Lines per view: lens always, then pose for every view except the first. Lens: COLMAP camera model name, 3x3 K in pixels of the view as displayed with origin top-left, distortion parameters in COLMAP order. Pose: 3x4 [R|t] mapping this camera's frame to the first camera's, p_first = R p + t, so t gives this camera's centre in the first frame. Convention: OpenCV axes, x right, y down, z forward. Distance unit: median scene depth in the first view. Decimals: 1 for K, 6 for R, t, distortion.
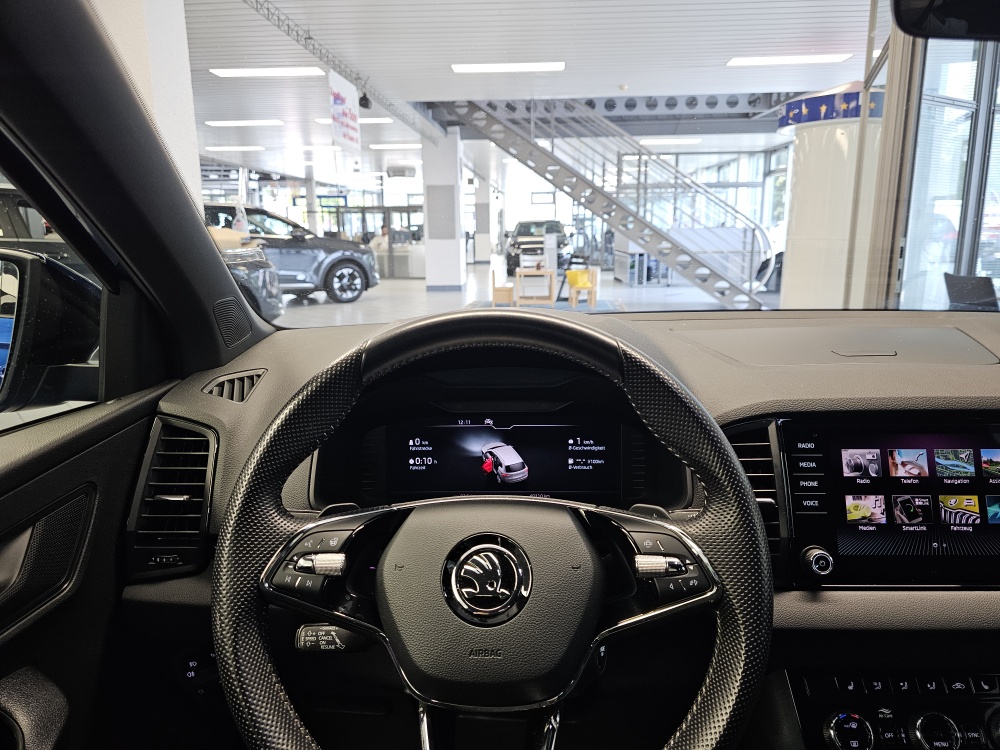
lens RADIAL K [[681.7, 0, 506.1], [0, 681.7, 363.9], [0, 0, 1]] dist [0.048645, -0.055126]
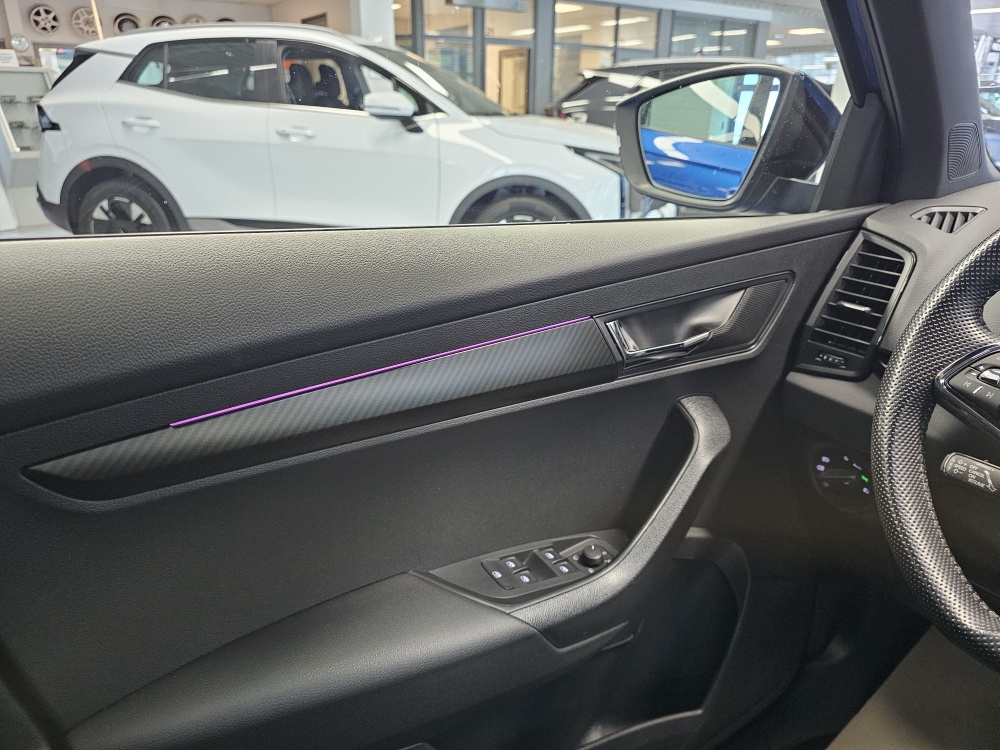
lens RADIAL K [[681.7, 0, 492.3], [0, 681.7, 372.3], [0, 0, 1]] dist [0.048645, -0.055126]
pose [[0.599660, 0.302416, -0.740913, 0.001295], [-0.174267, 0.952975, 0.247930, 0.111280], [0.781050, -0.019557, 0.624163, -0.098728]]
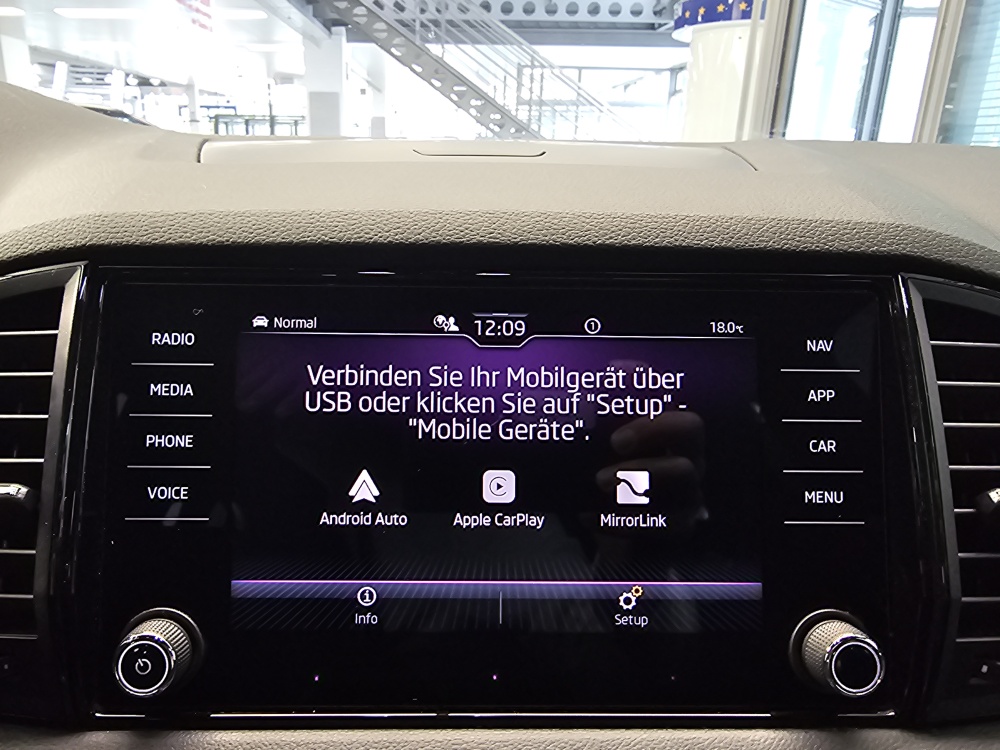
lens RADIAL K [[686.6, 0, 455.0], [0, 686.6, 364.4], [0, 0, 1]] dist [0.003246, -0.004020]
pose [[0.998219, 0.012069, 0.058421, 0.492257], [-0.018051, 0.994519, 0.102986, 0.080167], [-0.056858, -0.103857, 0.992966, 0.544810]]
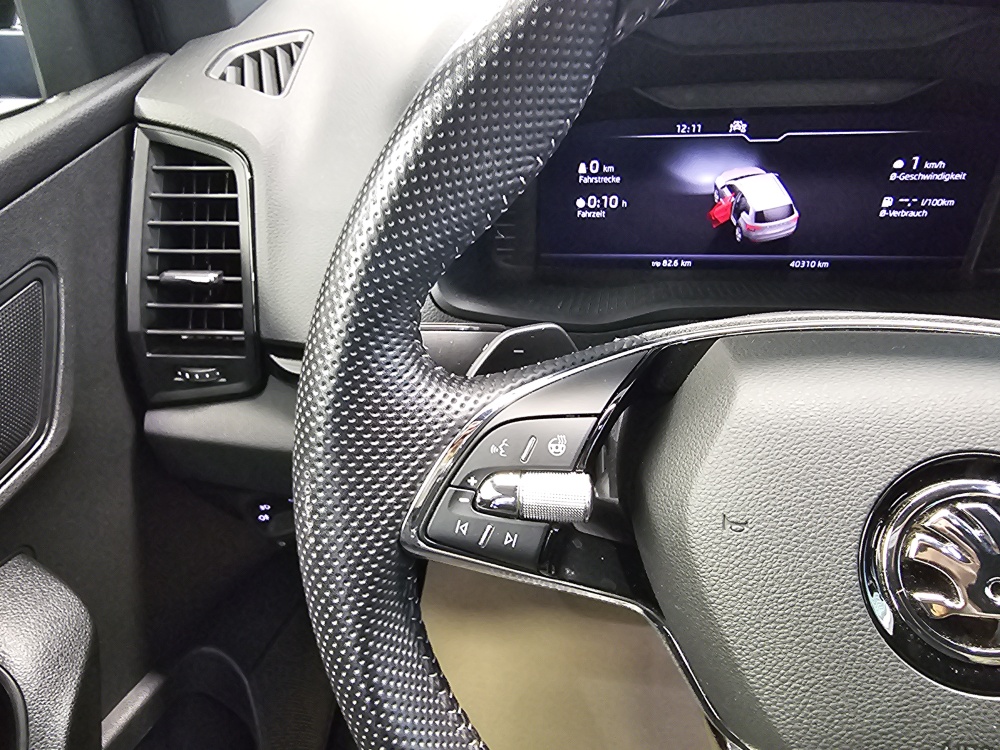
lens RADIAL K [[686.6, 0, 444.4], [0, 686.6, 376.4], [0, 0, 1]] dist [0.003246, -0.004020]
pose [[0.992637, 0.026238, -0.118248, -0.182654], [0.027389, 0.902345, 0.430143, 0.025446], [0.117986, -0.430214, 0.894983, 0.425178]]
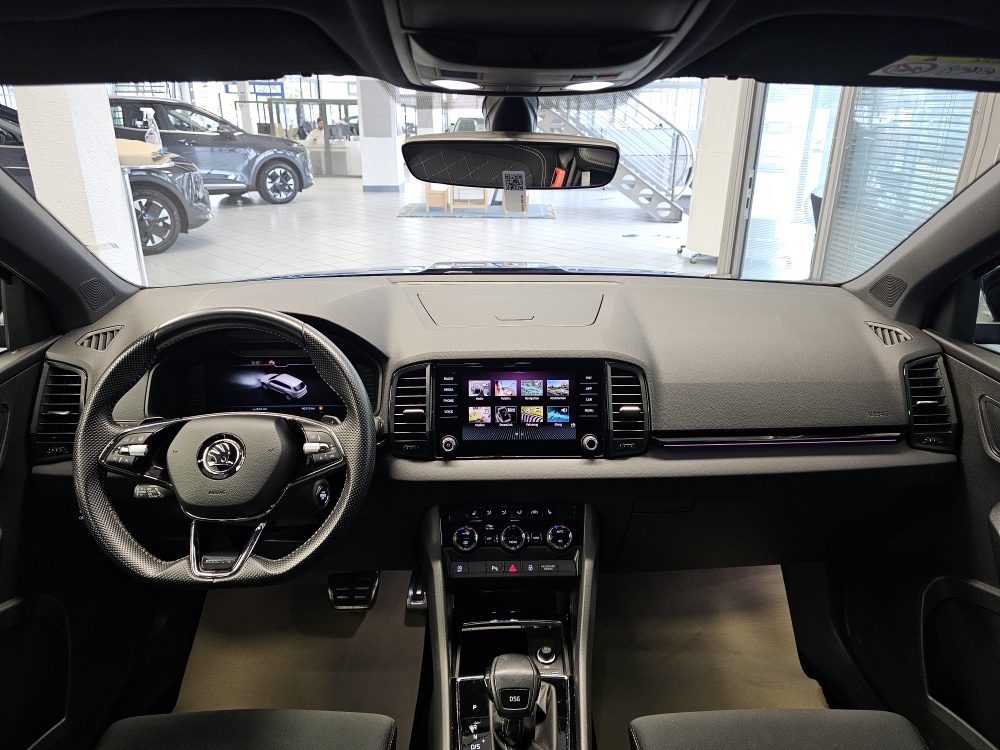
lens RADIAL K [[681.7, 0, 509.0], [0, 681.7, 362.2], [0, 0, 1]] dist [0.048645, -0.055126]
pose [[0.997652, -0.005958, 0.068230, 0.410641], [-0.004196, 0.989019, 0.147727, -0.148585], [-0.068361, -0.147666, 0.986672, -0.580131]]
